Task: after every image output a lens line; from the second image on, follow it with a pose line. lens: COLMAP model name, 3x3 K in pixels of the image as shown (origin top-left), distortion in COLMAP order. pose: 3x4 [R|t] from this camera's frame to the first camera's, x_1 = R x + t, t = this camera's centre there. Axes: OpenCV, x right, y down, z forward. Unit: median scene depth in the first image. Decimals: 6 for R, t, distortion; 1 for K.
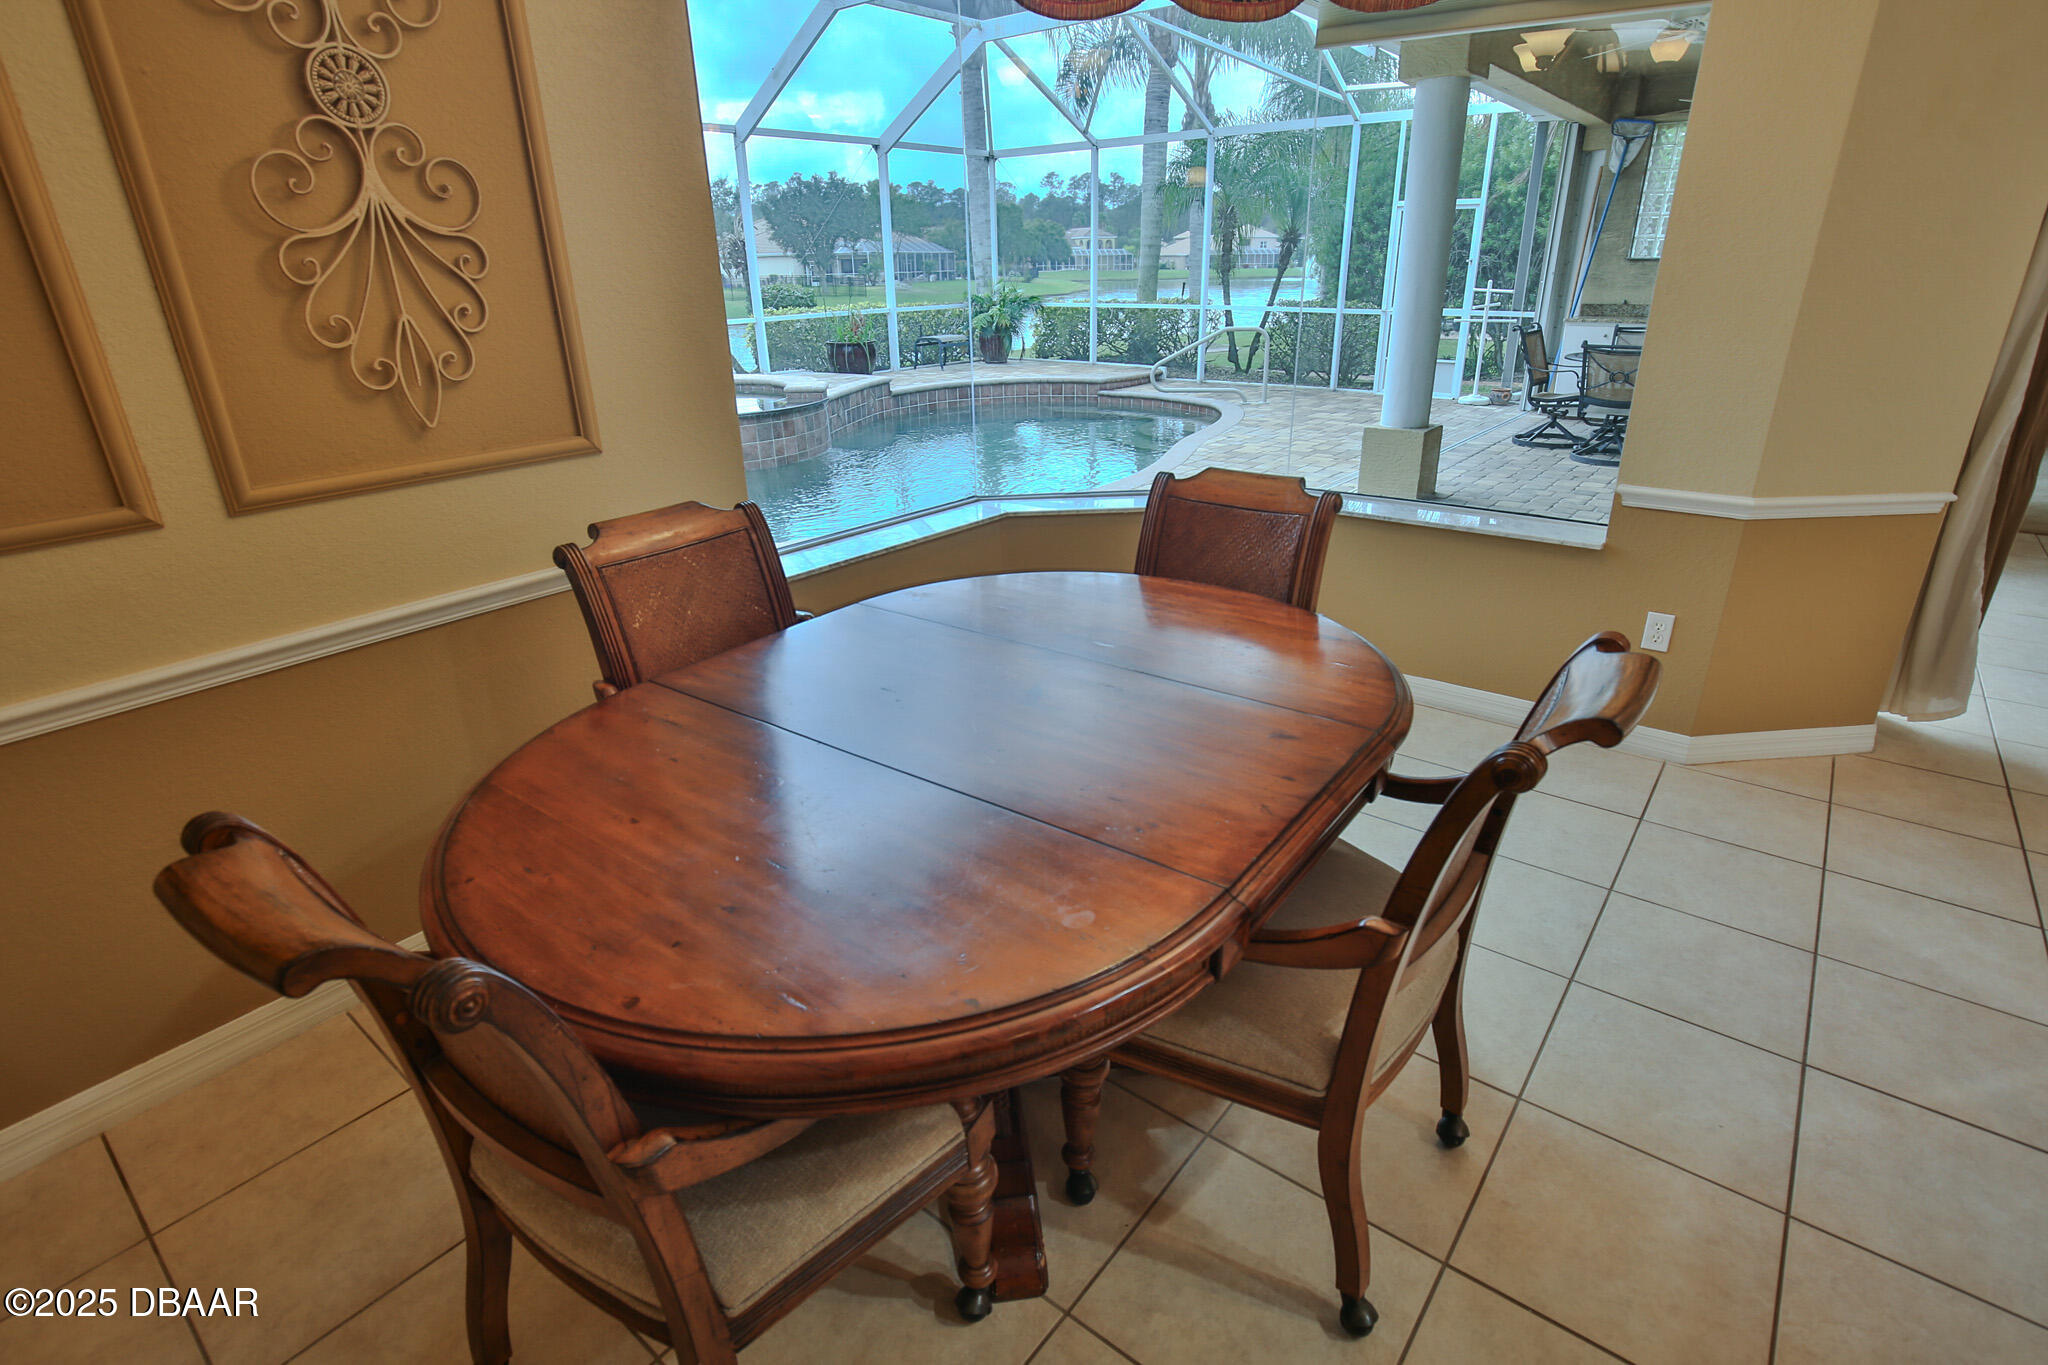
lens RADIAL K [[994.0, 0, 1032.5], [0, 994.0, 691.6], [0, 0, 1]] dist [-0.035636, 0.001469]
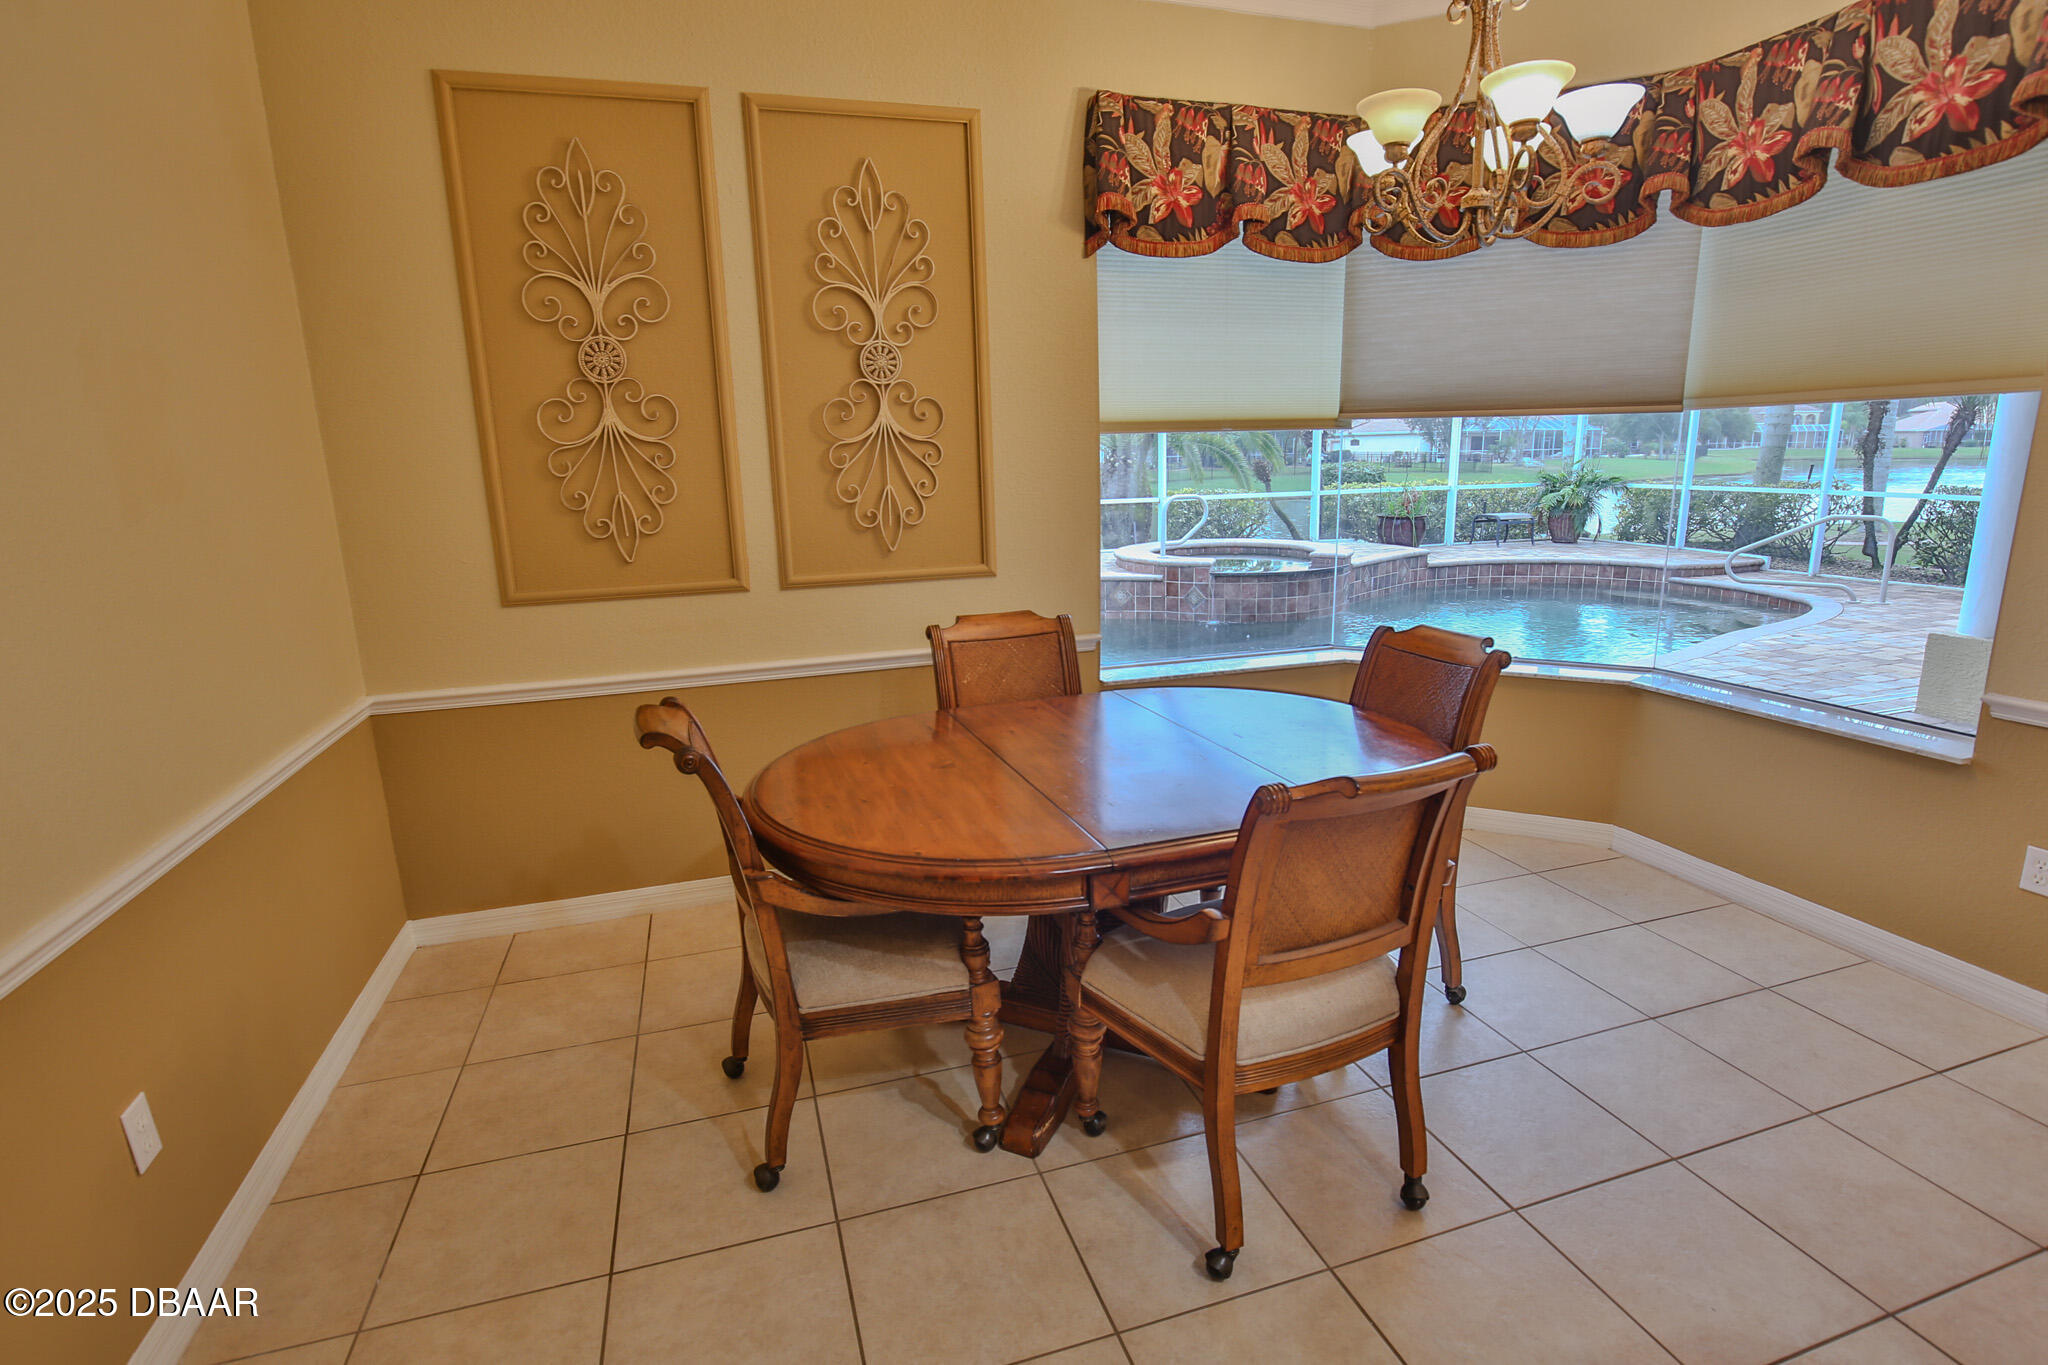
lens RADIAL K [[994.0, 0, 1032.5], [0, 994.0, 691.6], [0, 0, 1]] dist [-0.035636, 0.001469]
pose [[0.830631, 0.125615, -0.542470, 0.343995], [-0.211137, 0.972522, -0.098096, 0.050551], [0.515242, 0.196017, 0.834328, -0.154668]]
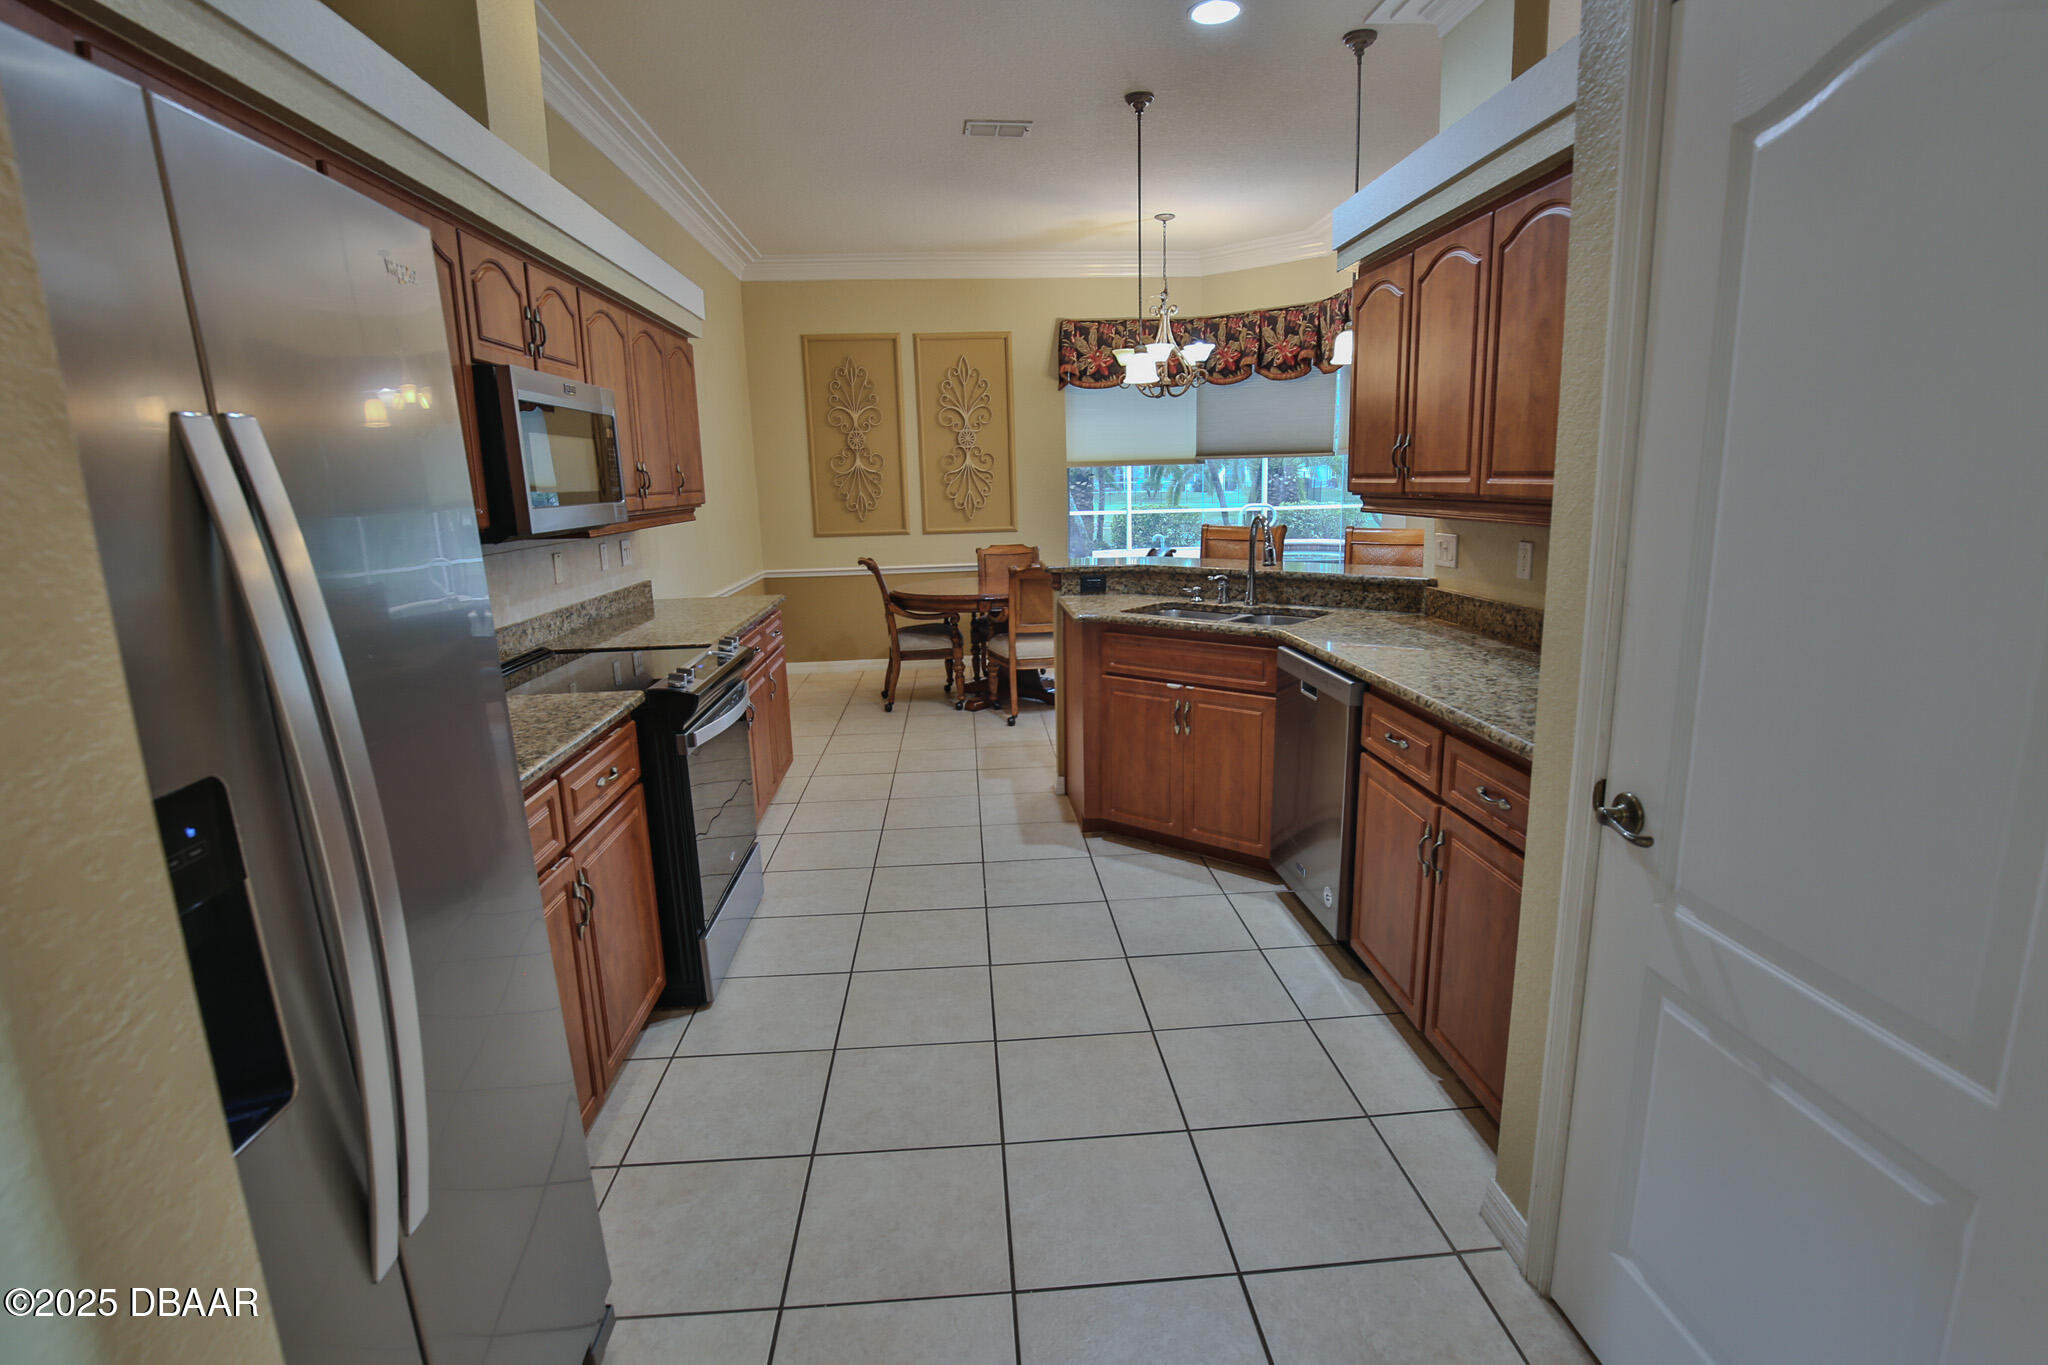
lens RADIAL K [[994.0, 0, 1032.5], [0, 994.0, 691.6], [0, 0, 1]] dist [-0.035636, 0.001469]
pose [[0.673363, 0.142489, -0.725451, 1.611293], [-0.278330, 0.957917, -0.070197, 0.380751], [0.684920, 0.249183, 0.684684, -0.868158]]
